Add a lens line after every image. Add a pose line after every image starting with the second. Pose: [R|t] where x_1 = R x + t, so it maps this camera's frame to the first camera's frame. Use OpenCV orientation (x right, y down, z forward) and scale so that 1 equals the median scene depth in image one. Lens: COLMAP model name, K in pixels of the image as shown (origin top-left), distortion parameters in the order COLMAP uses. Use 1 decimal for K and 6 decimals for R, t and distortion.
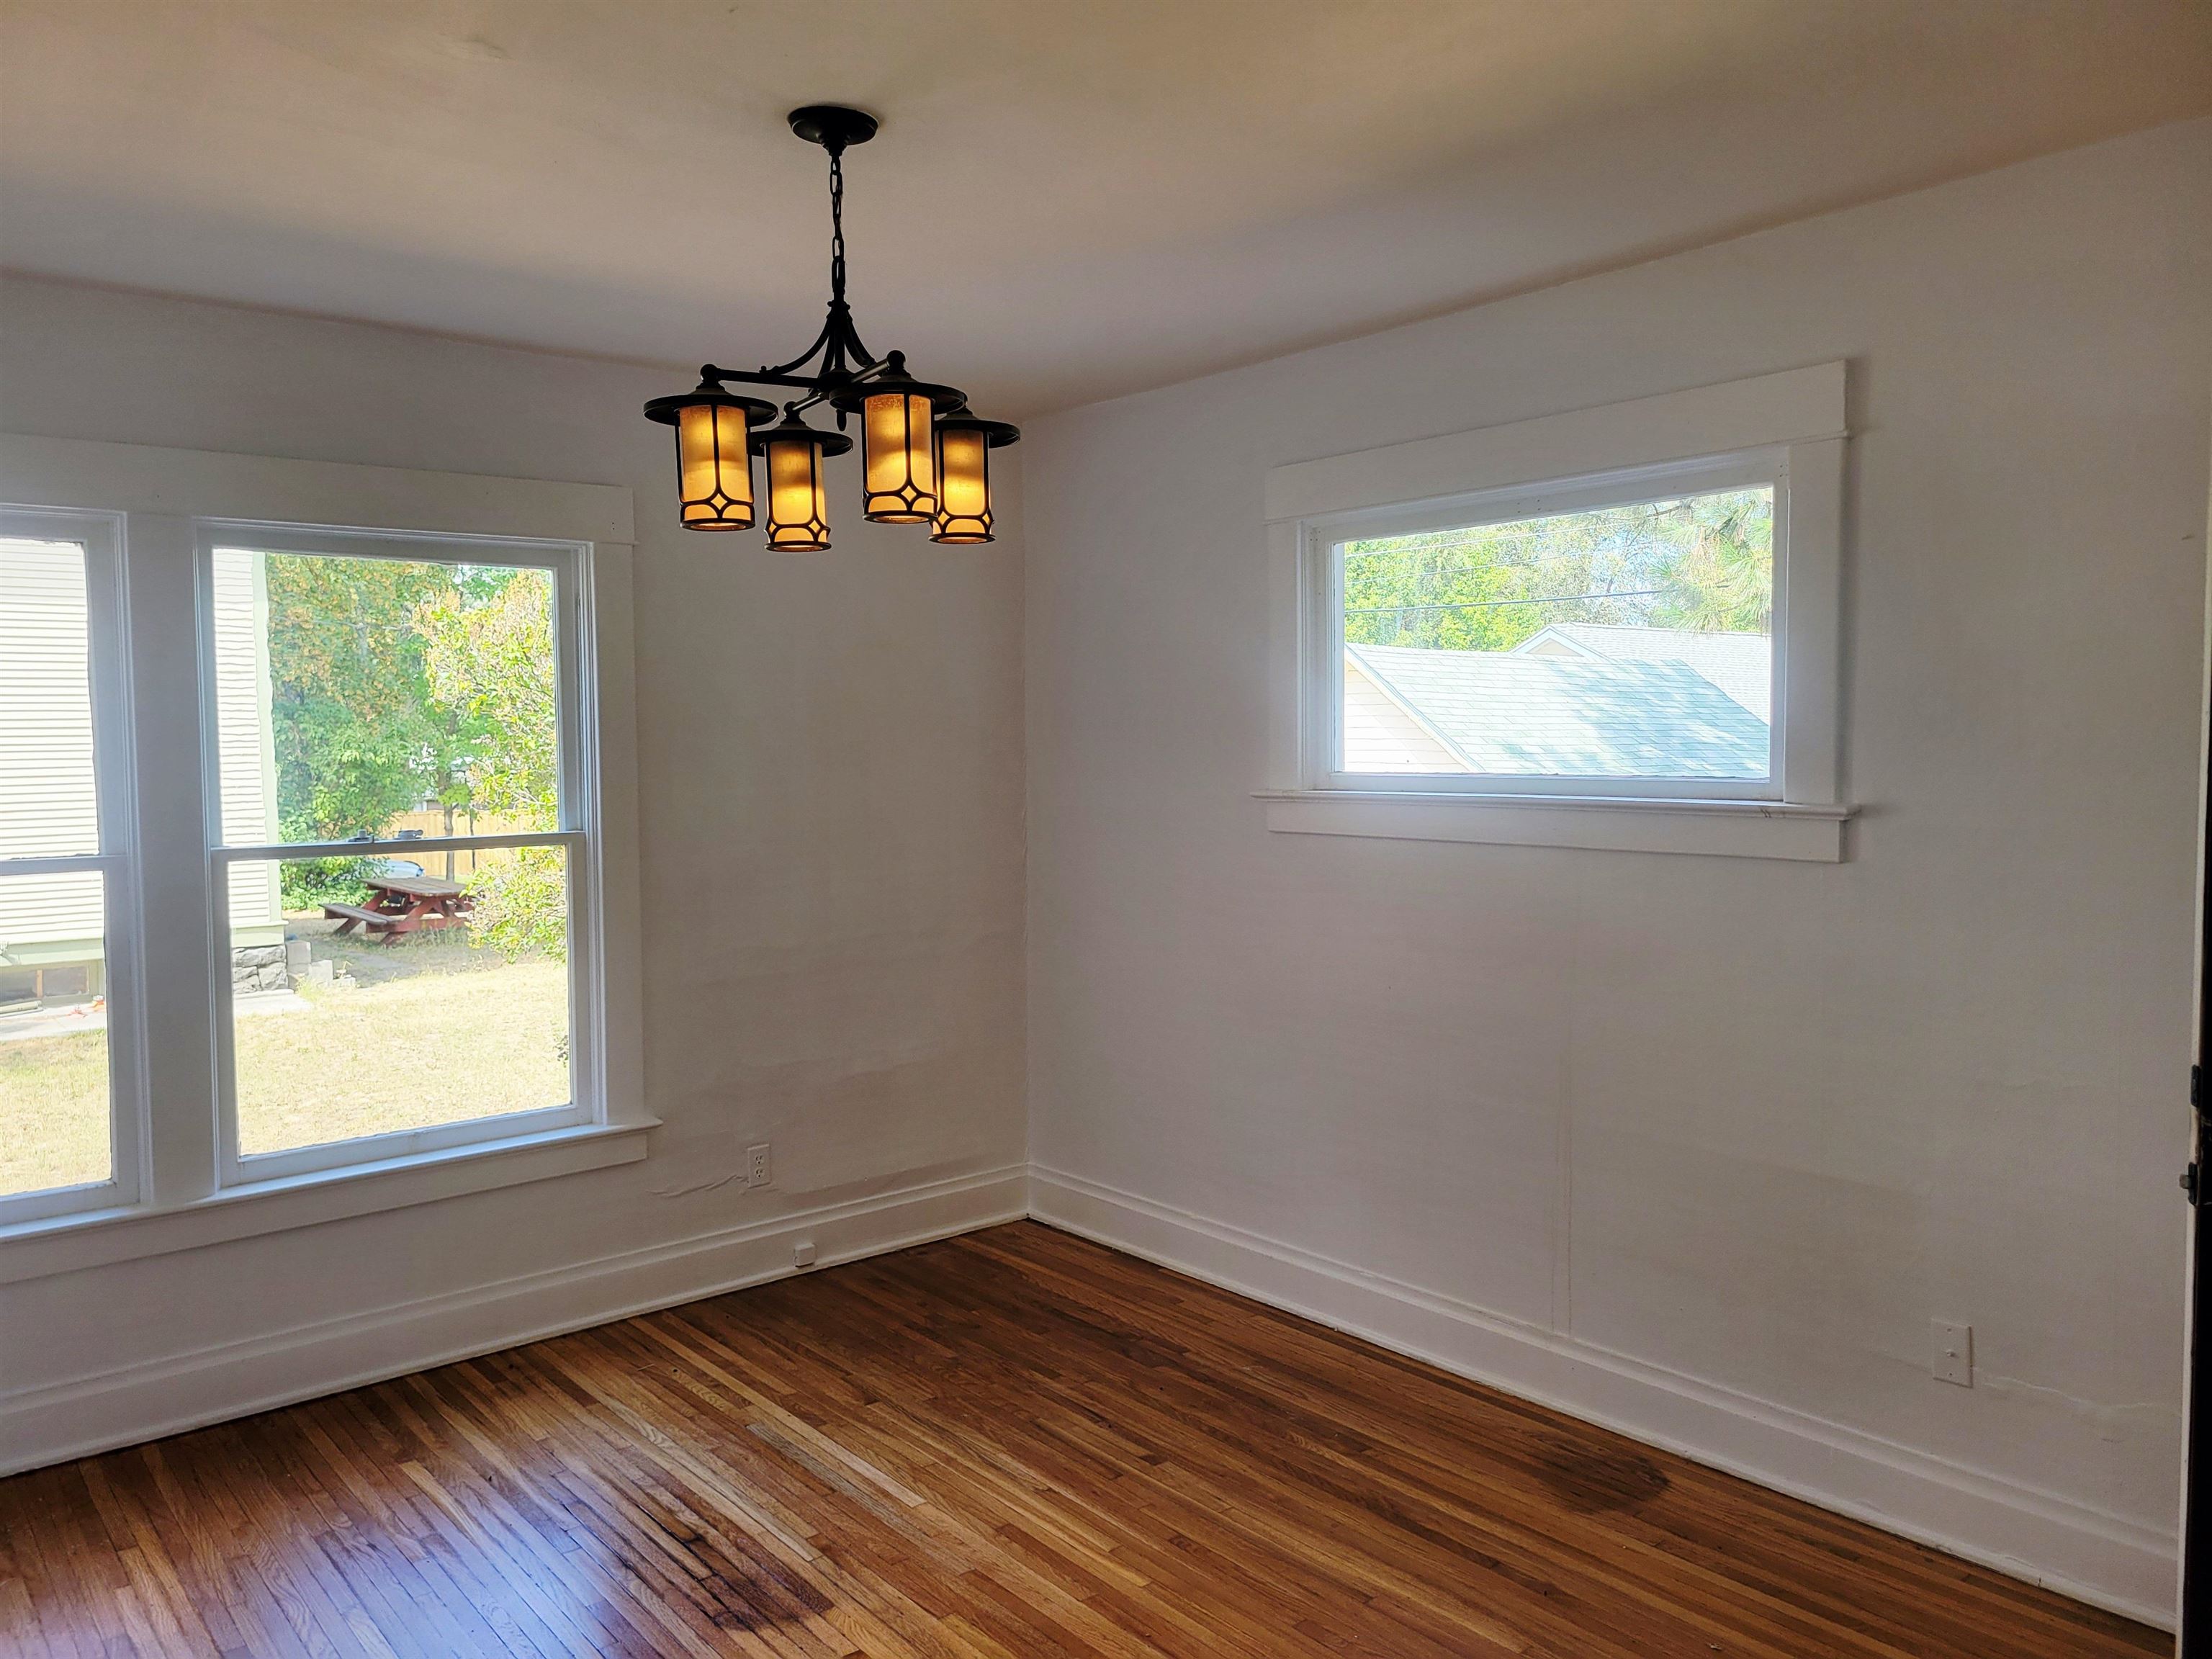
lens RADIAL K [[1669.9, 0, 1120.5], [0, 1669.9, 825.8], [0, 0, 1]] dist [0.060857, -0.051036]
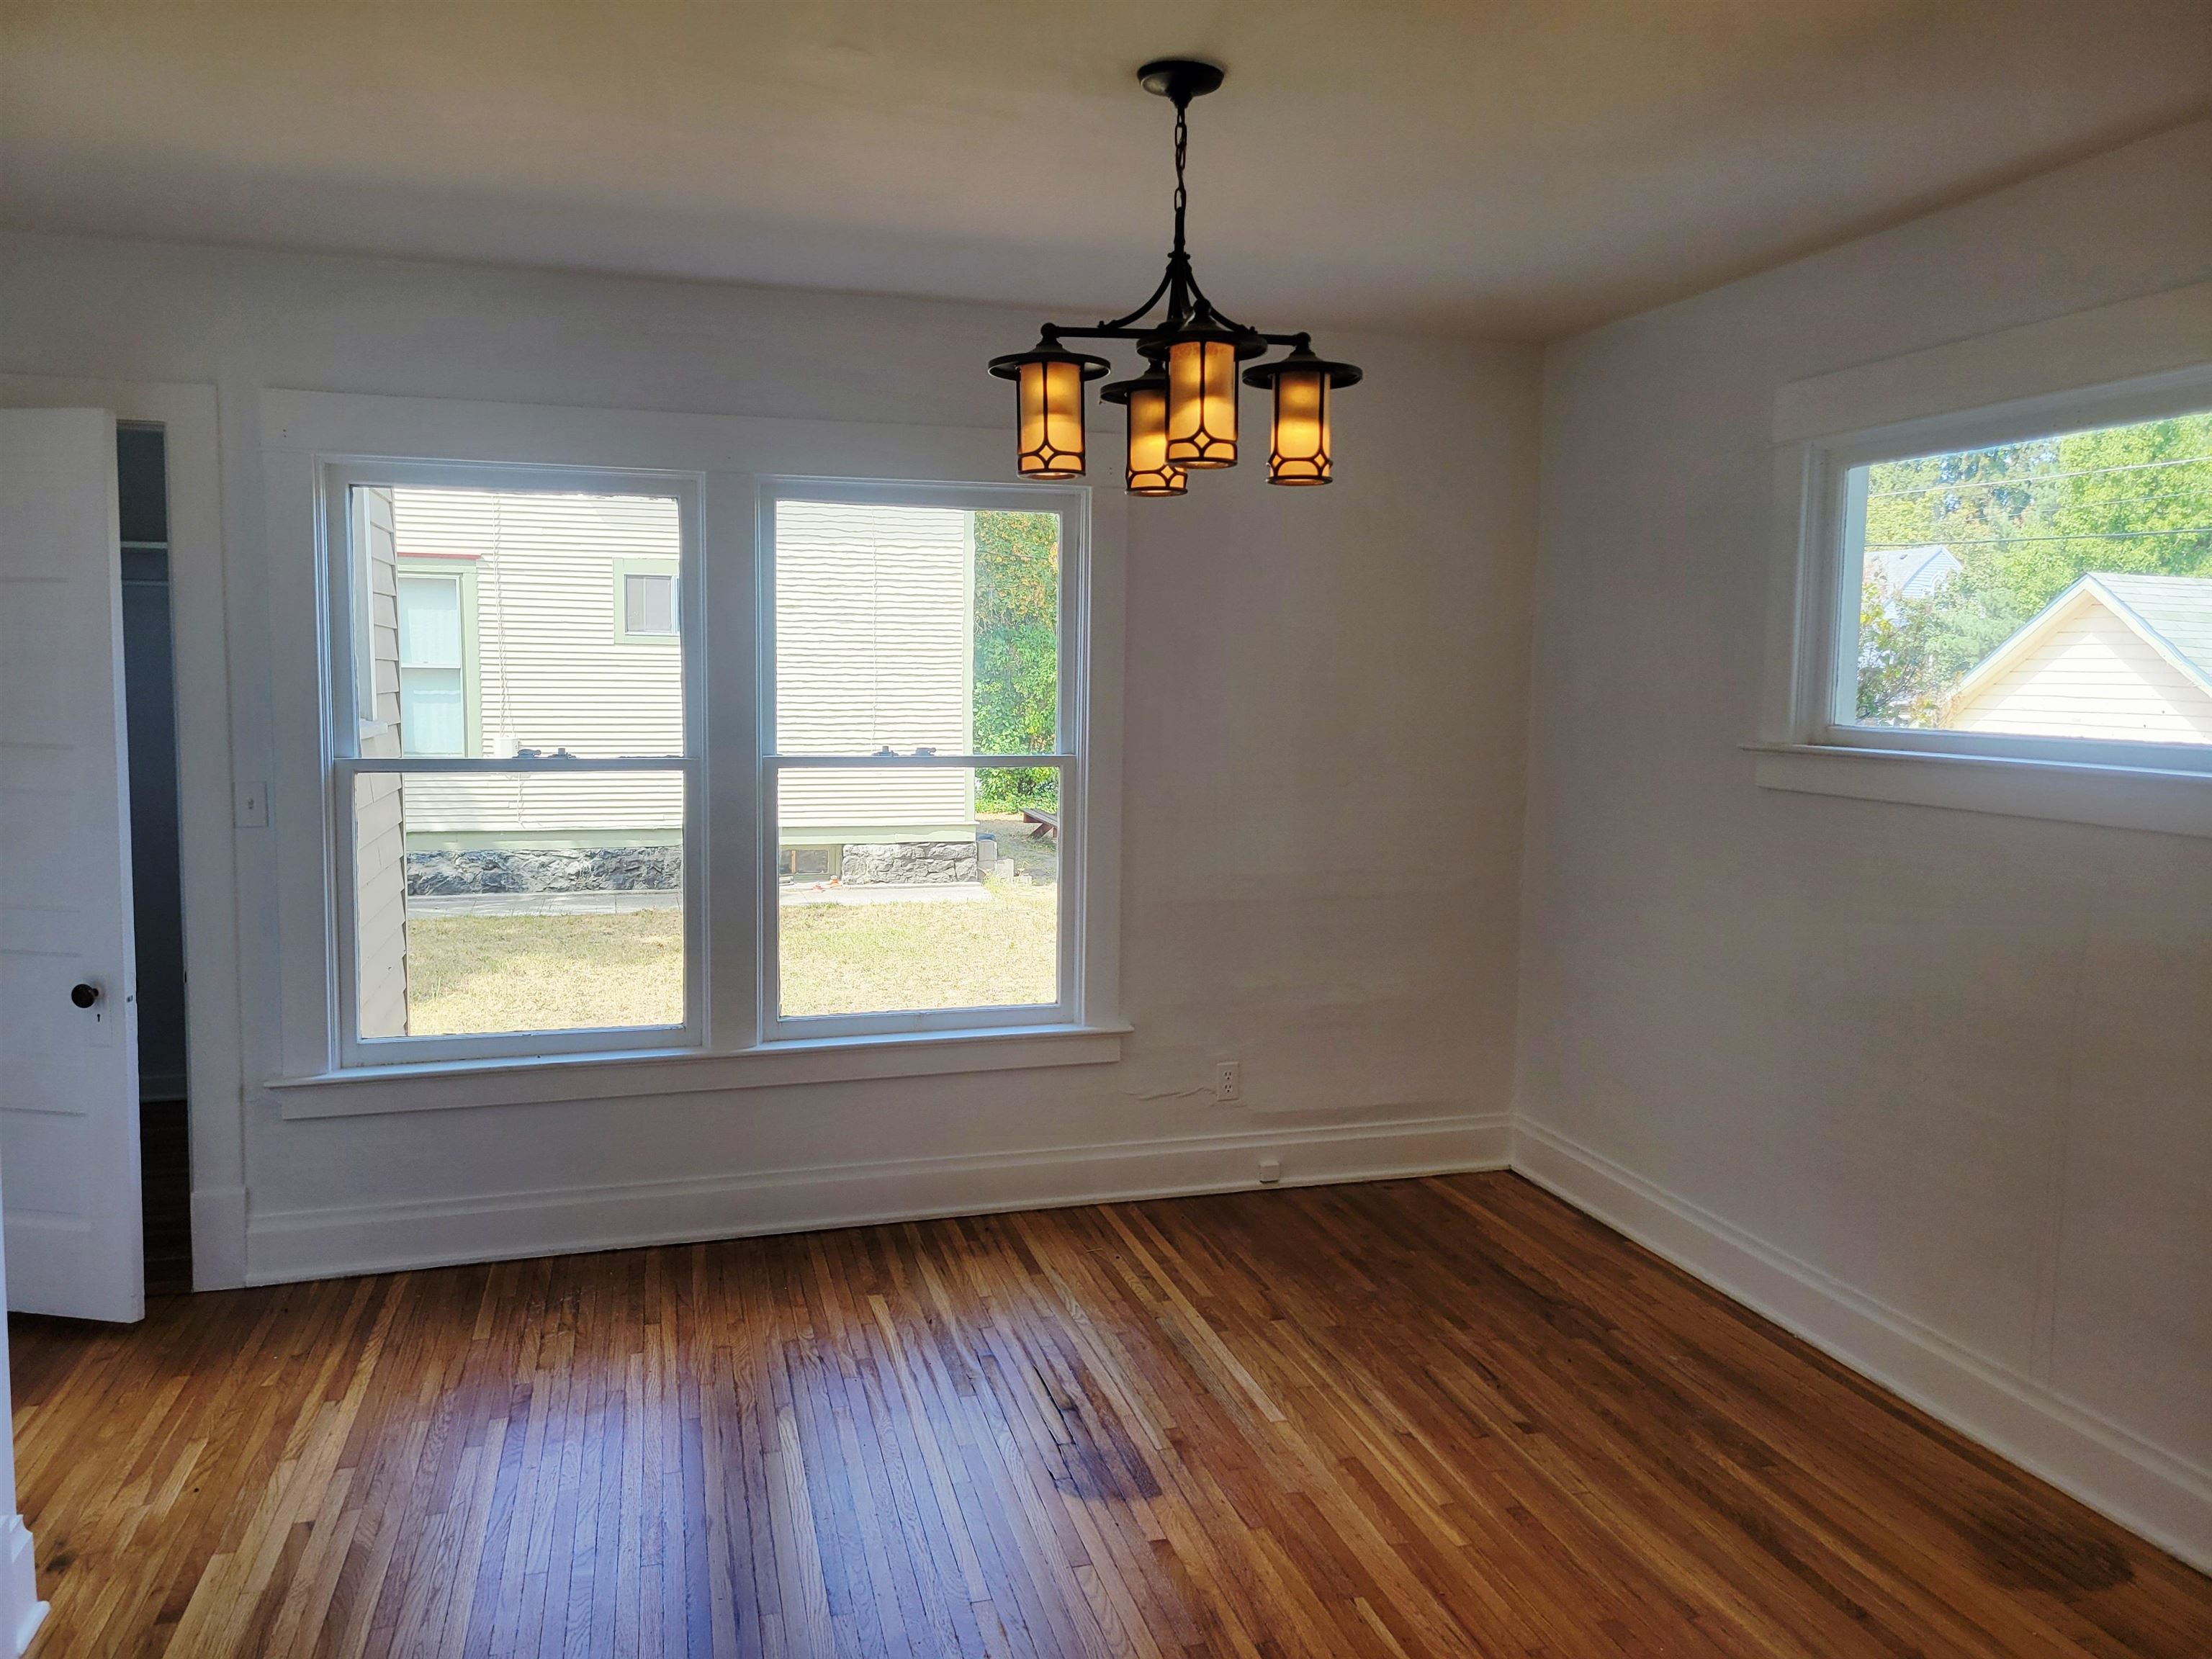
lens RADIAL K [[1669.9, 0, 1124.1], [0, 1669.9, 819.2], [0, 0, 1]] dist [0.060857, -0.051036]
pose [[0.917307, 0.058364, -0.393881, 0.164871], [-0.043568, 0.997972, 0.046410, -0.008295], [0.395791, -0.025411, 0.917989, 0.024028]]
